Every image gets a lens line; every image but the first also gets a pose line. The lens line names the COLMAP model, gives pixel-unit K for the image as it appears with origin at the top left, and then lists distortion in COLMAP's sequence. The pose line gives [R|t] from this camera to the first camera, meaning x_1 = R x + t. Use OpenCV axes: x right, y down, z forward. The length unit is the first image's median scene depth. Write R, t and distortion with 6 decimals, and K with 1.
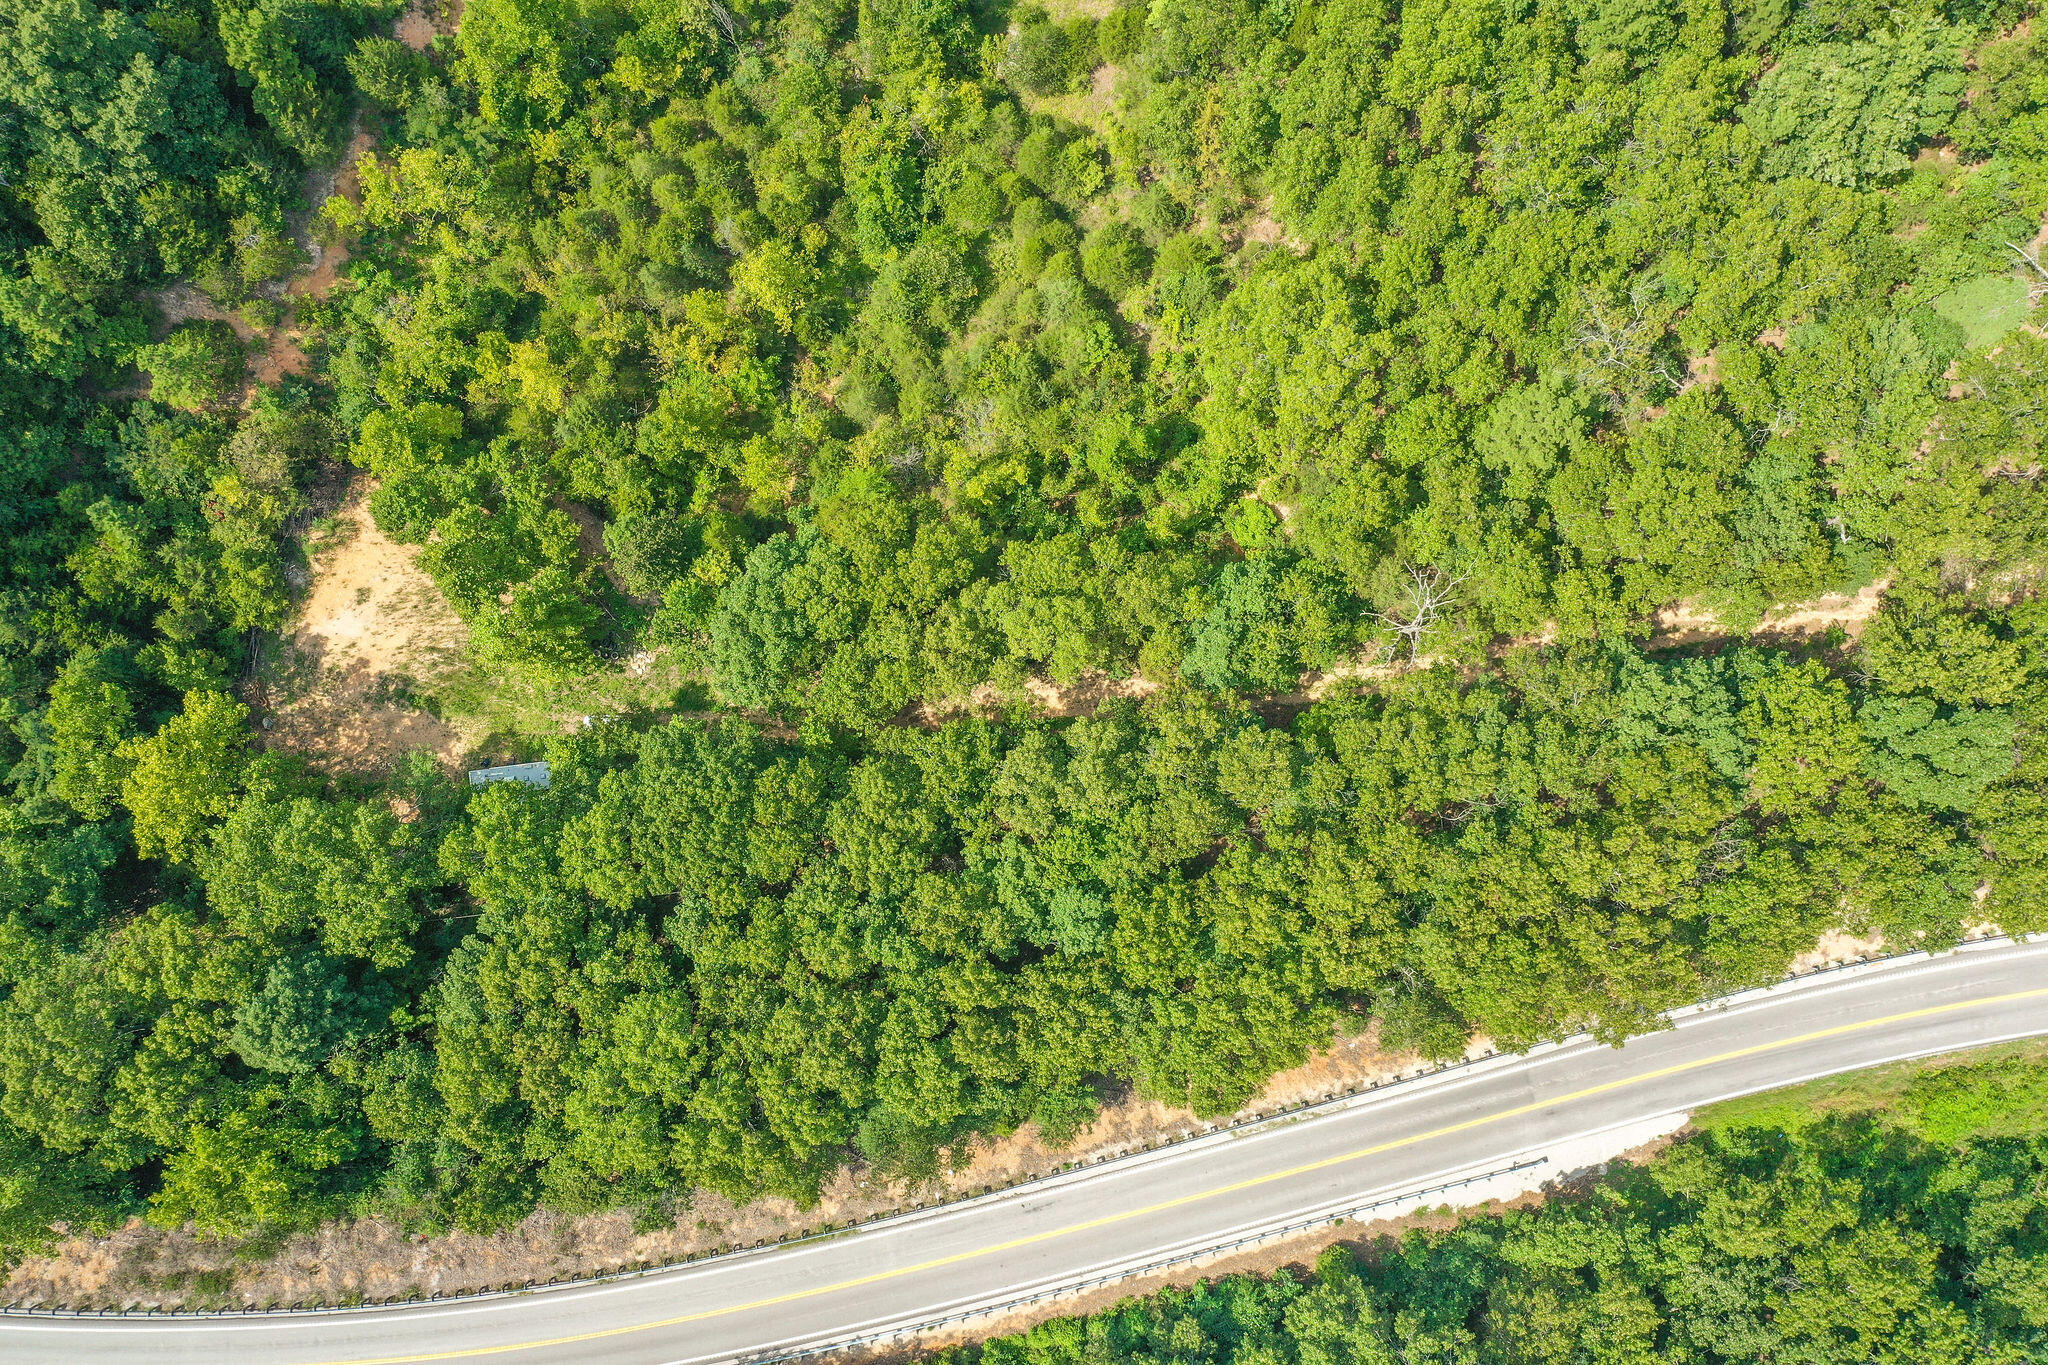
lens RADIAL K [[1601.0, 0, 1024.0], [0, 1601.0, 682.5], [0, 0, 1]] dist [-0.009530, -0.009503]
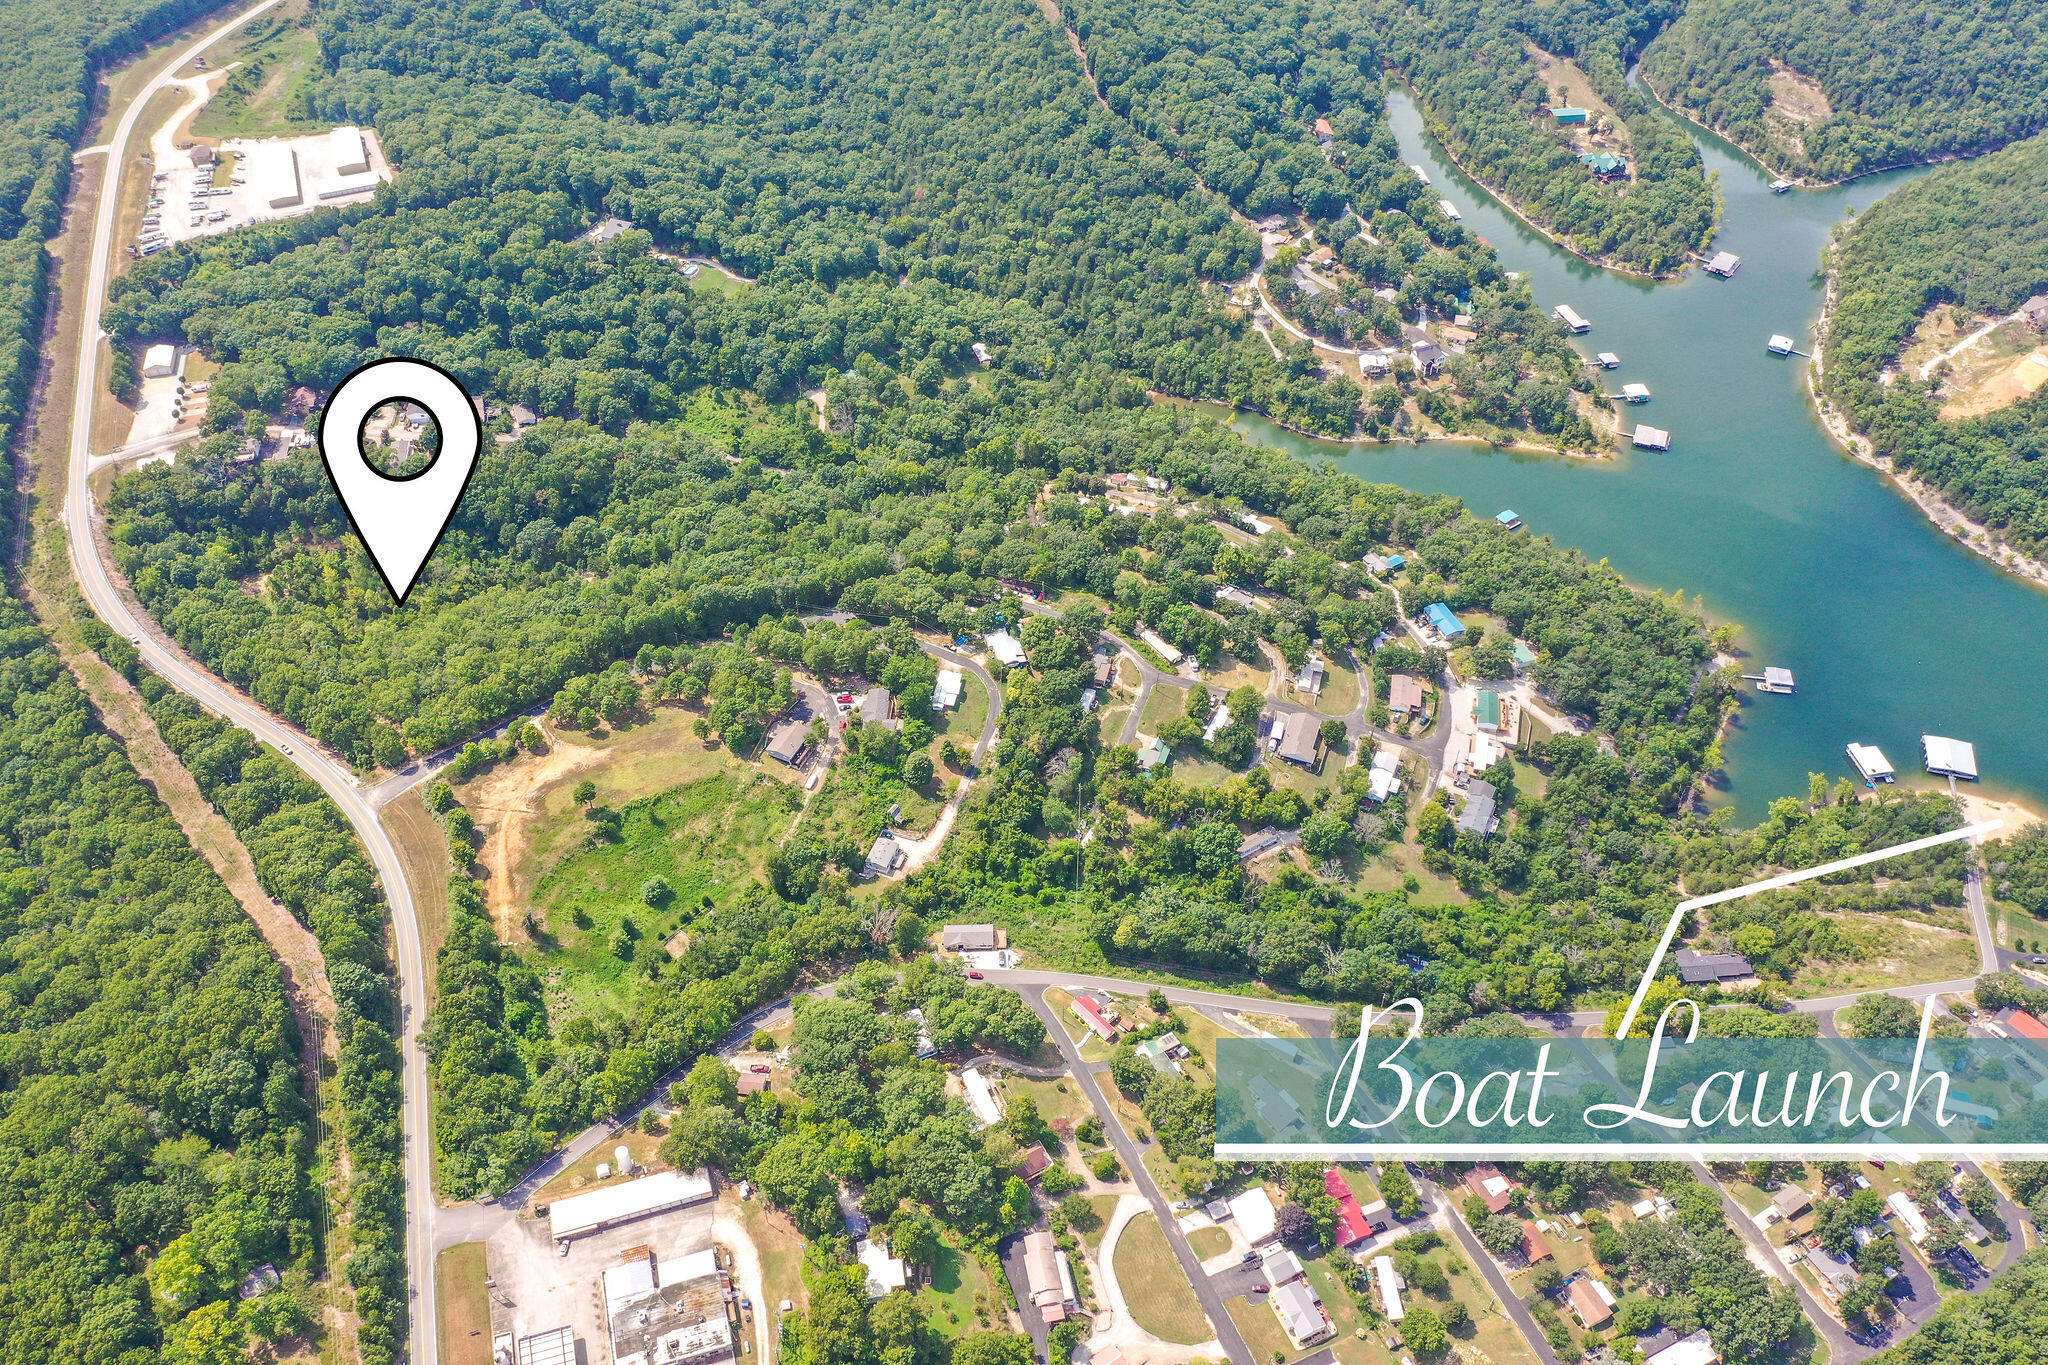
lens RADIAL K [[1648.4, 0, 1023.0], [0, 1648.4, 724.3], [0, 0, 1]] dist [-0.014711, -0.004010]
pose [[0.628299, 0.557276, -0.542848, 4.209516], [-0.777958, 0.445851, -0.442717, 0.617008], [-0.004686, 0.700471, 0.713665, -2.393550]]
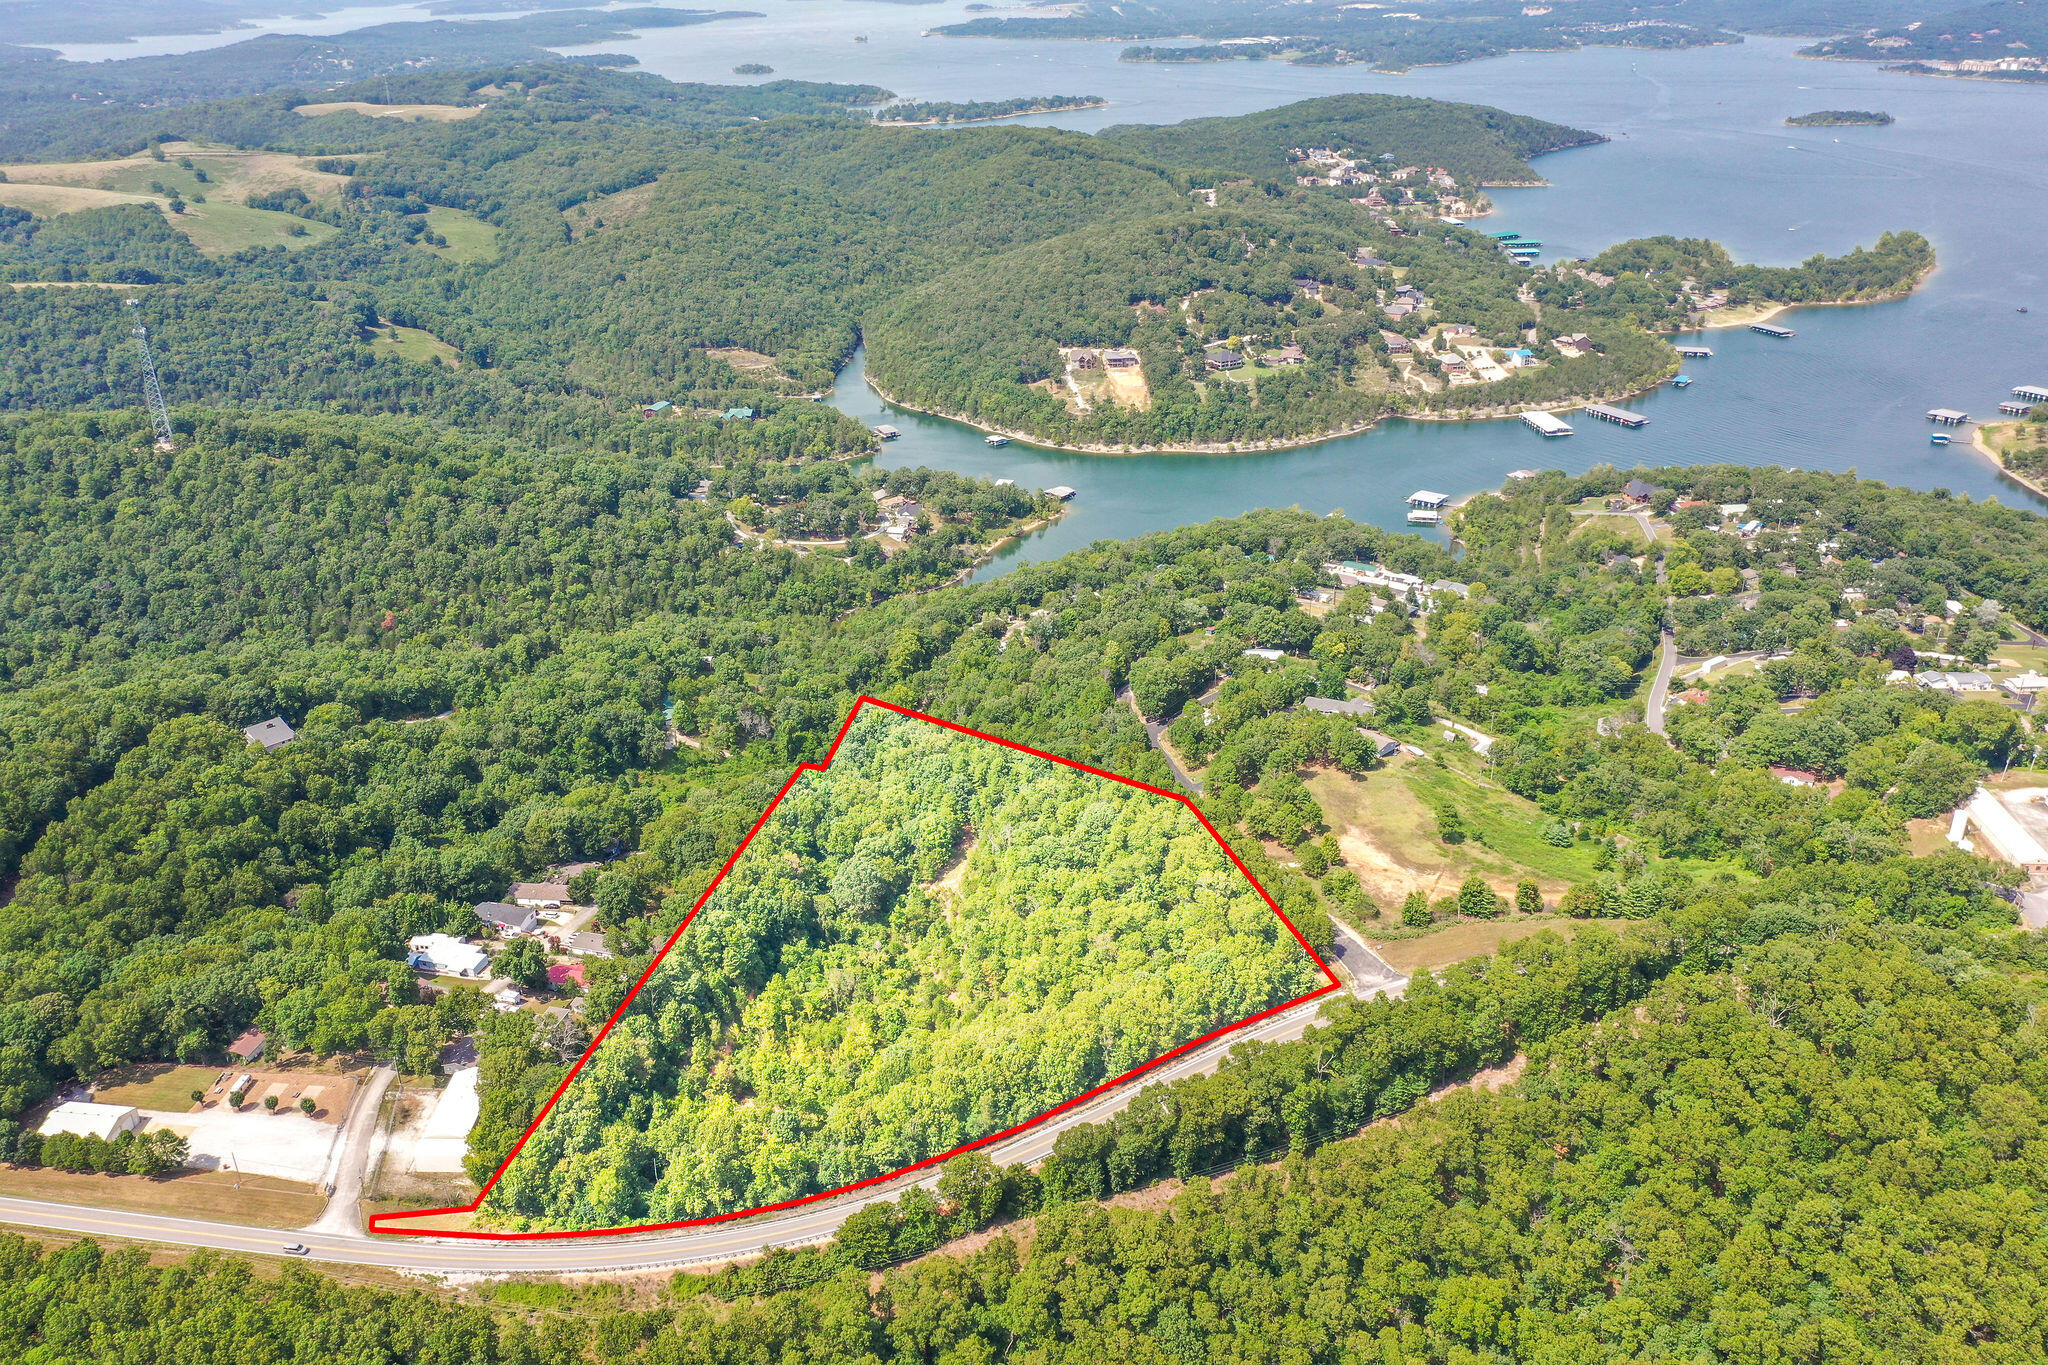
lens RADIAL K [[1620.6, 0, 1024.0], [0, 1620.6, 682.5], [0, 0, 1]] dist [-0.020850, 0.011559]
pose [[0.950482, -0.127037, 0.283629, -0.722214], [0.310753, 0.376620, -0.872691, 2.527442], [0.004044, 0.917616, 0.397448, -0.965335]]
